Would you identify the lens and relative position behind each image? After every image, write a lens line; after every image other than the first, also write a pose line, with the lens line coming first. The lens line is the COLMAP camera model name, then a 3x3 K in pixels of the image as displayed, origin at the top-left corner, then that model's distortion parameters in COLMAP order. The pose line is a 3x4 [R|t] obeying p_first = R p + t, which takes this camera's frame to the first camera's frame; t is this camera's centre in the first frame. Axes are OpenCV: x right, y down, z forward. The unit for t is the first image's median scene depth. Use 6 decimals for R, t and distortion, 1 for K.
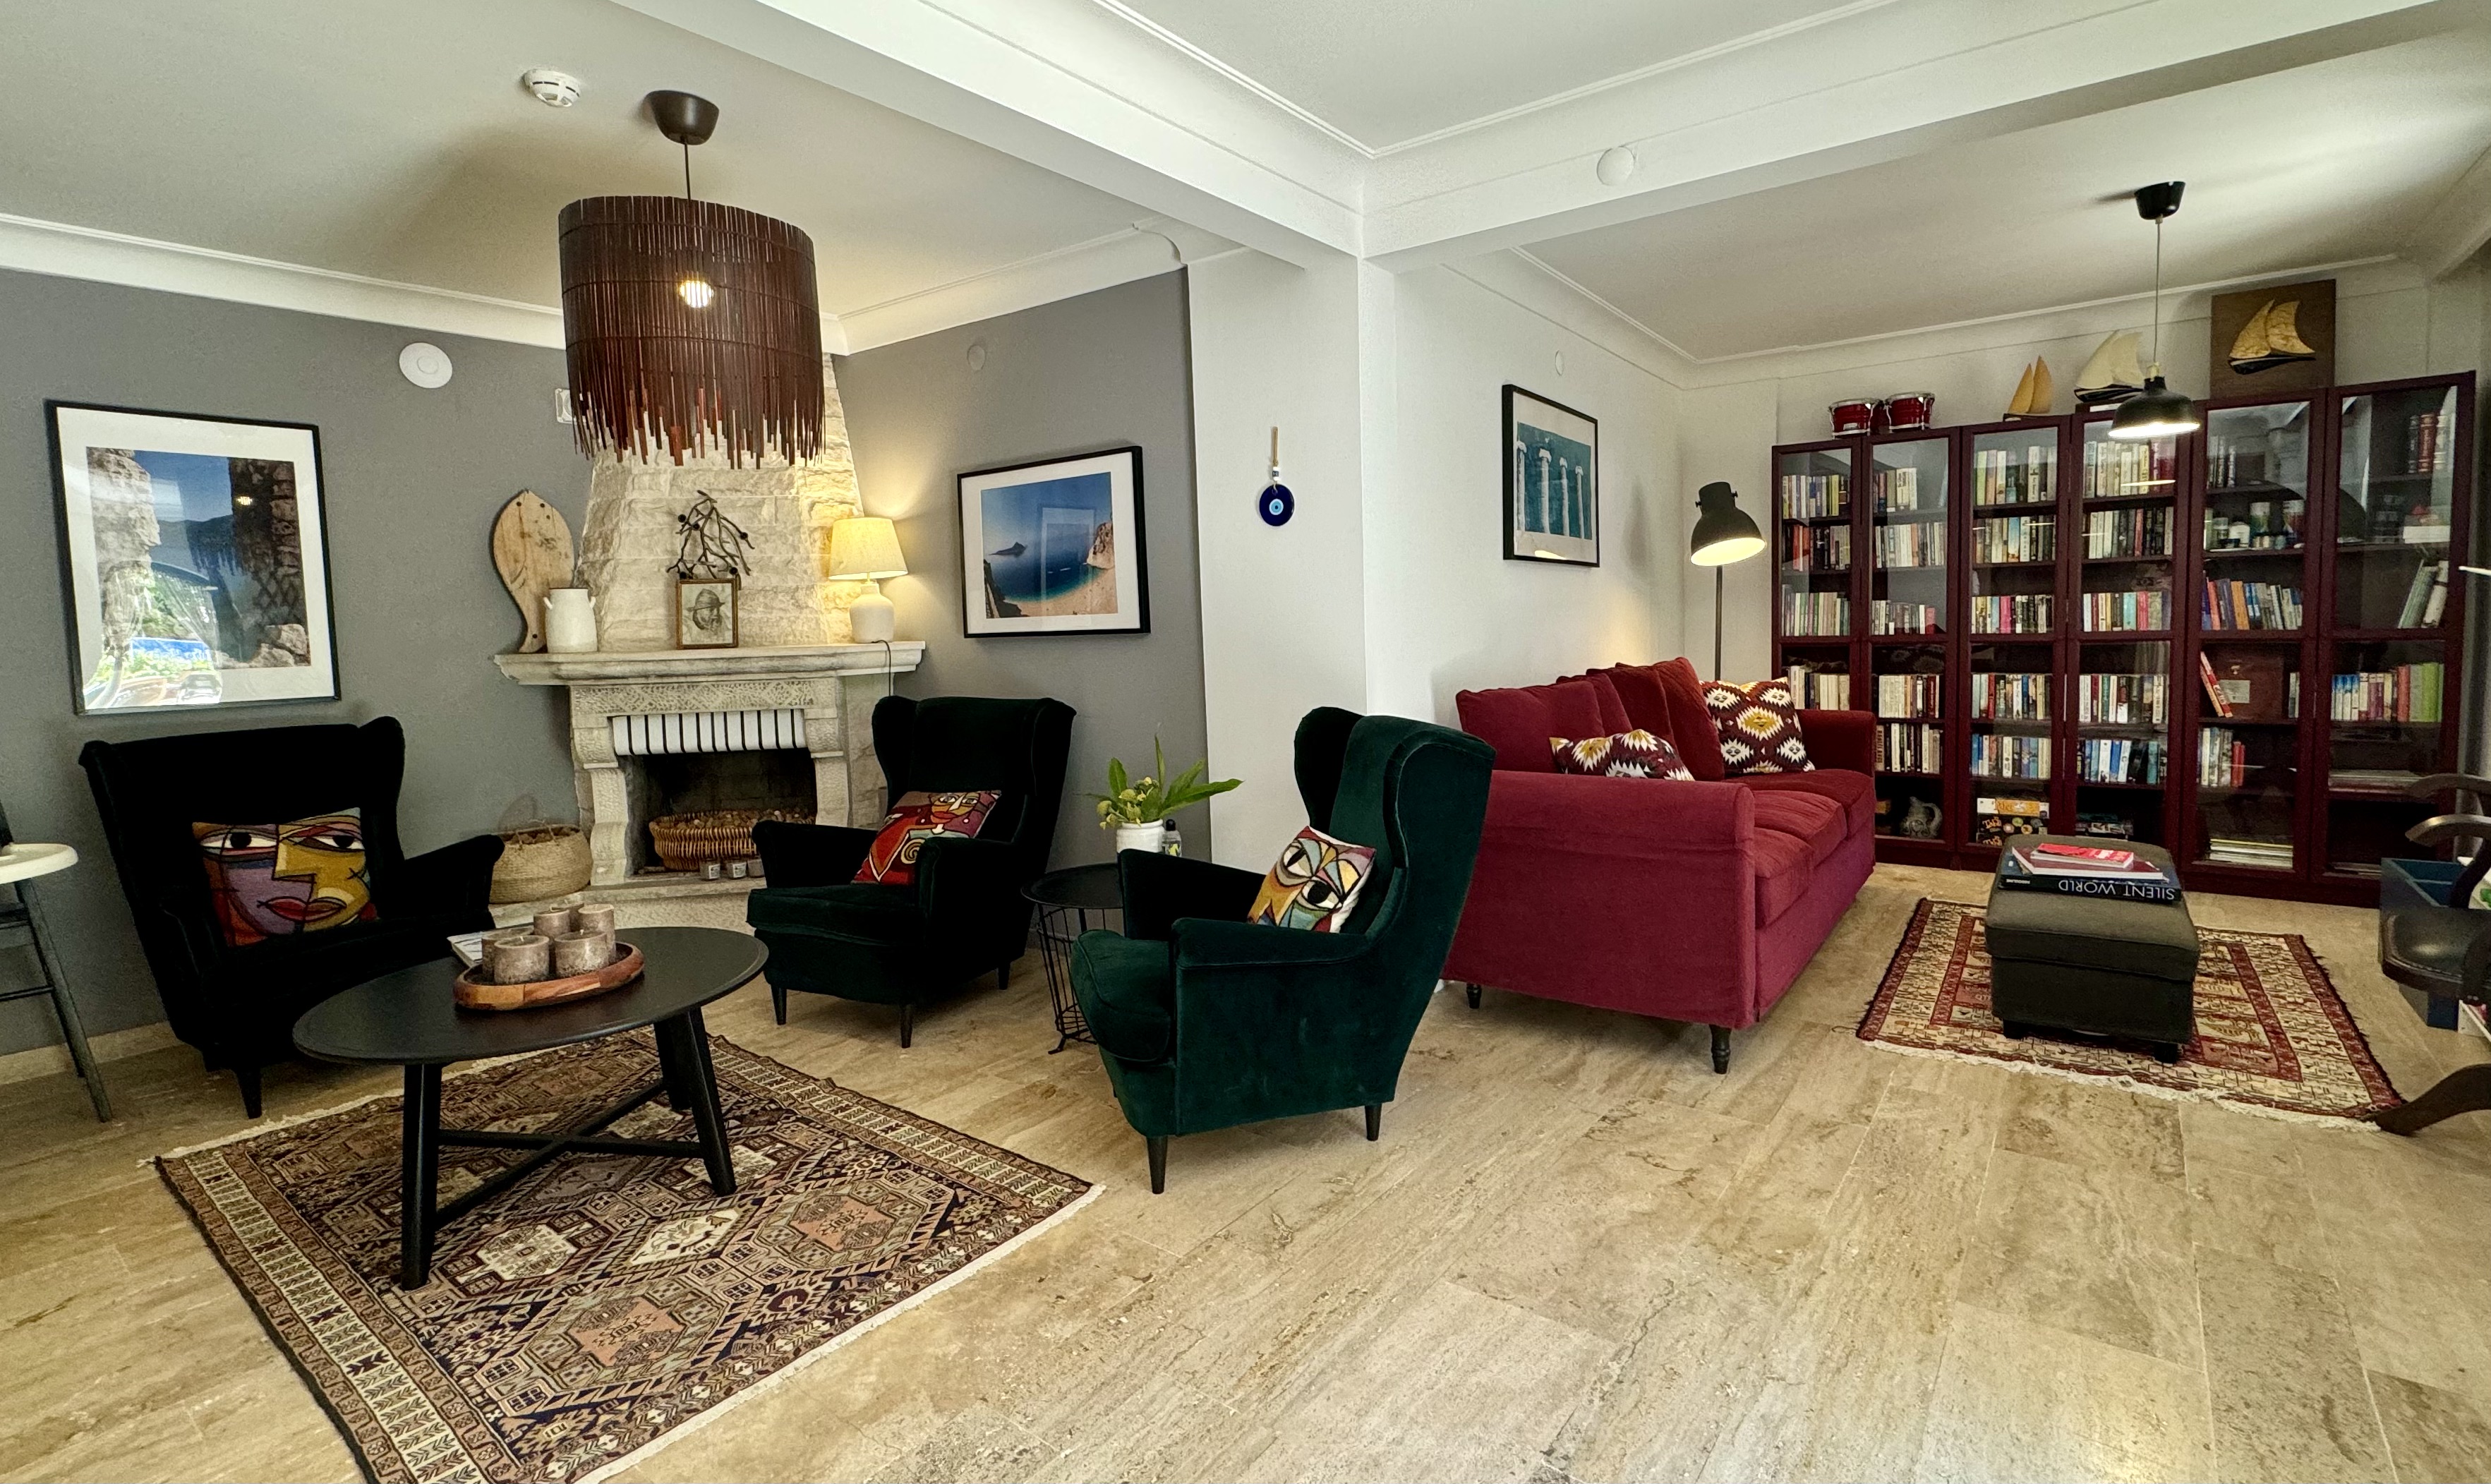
lens RADIAL K [[1104.4, 0, 1255.6], [0, 1104.4, 760.5], [0, 0, 1]] dist [-0.005302, 0.001374]
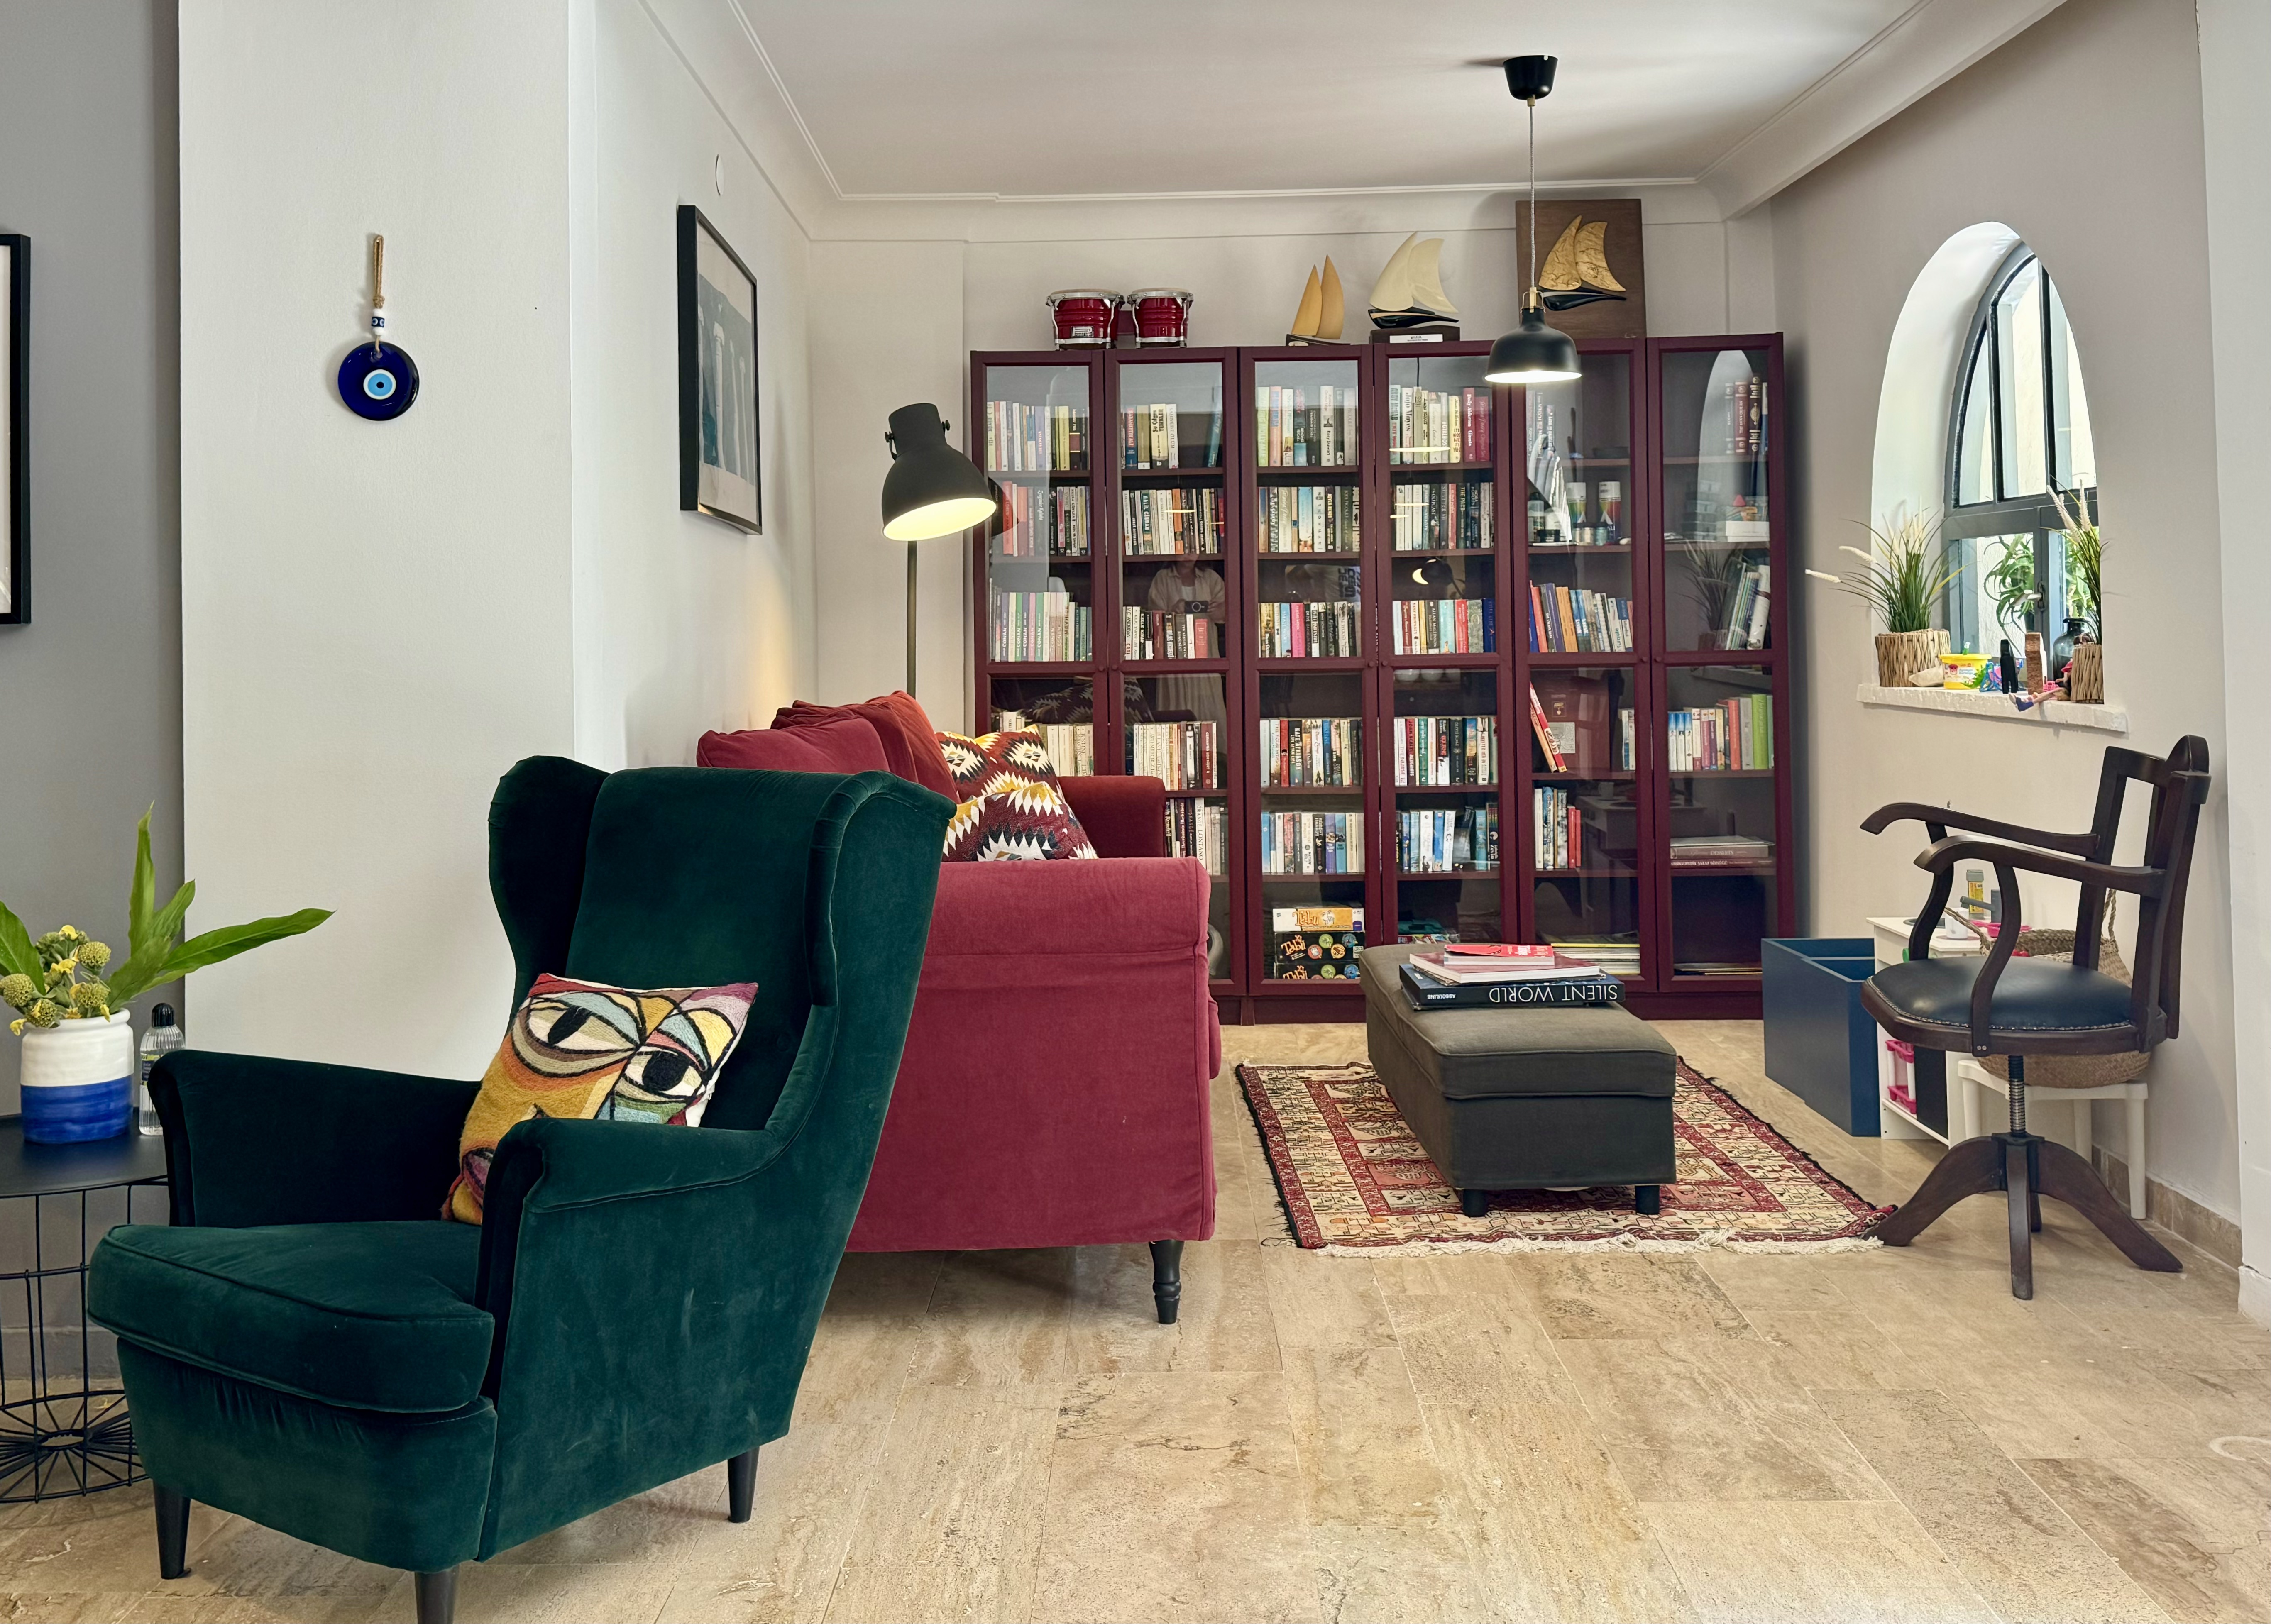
lens RADIAL K [[2279.8, 0, 1076.6], [0, 2279.8, 747.5], [0, 0, 1]] dist [0.113908, 0.000000]
pose [[0.814764, -0.012885, 0.579649, -0.264078], [0.065344, 0.995424, -0.069721, 0.030251], [-0.576098, 0.094683, 0.811878, -0.048778]]
